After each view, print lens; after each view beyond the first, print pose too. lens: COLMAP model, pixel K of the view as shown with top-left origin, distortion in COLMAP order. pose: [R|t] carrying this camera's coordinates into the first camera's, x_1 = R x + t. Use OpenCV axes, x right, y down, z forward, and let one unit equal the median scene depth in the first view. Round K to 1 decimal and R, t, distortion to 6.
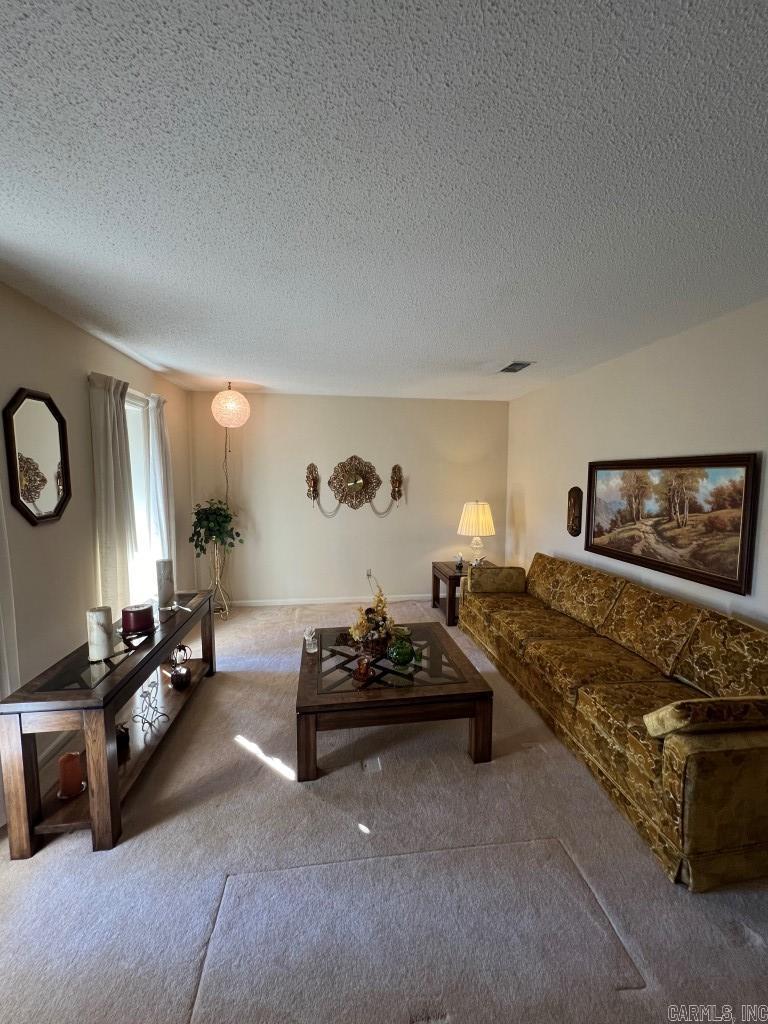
lens RADIAL K [[408.3, 0, 384.0], [0, 408.3, 512.0], [0, 0, 1]] dist [-0.003368, -0.000418]
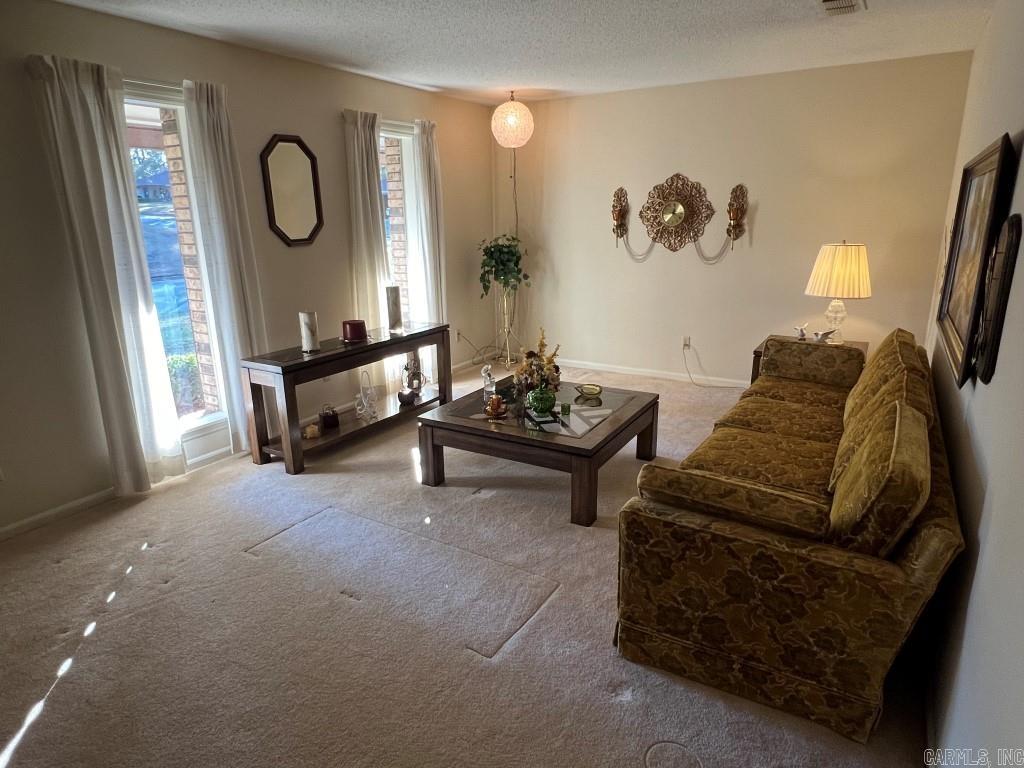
lens RADIAL K [[611.2, 0, 512.0], [0, 611.2, 384.0], [0, 0, 1]] dist [0.006502, 0.000745]
pose [[0.777587, 0.154949, -0.609385, 0.461204], [-0.041255, 0.979645, 0.196454, 0.025224], [0.627421, -0.127620, 0.768151, -0.048405]]
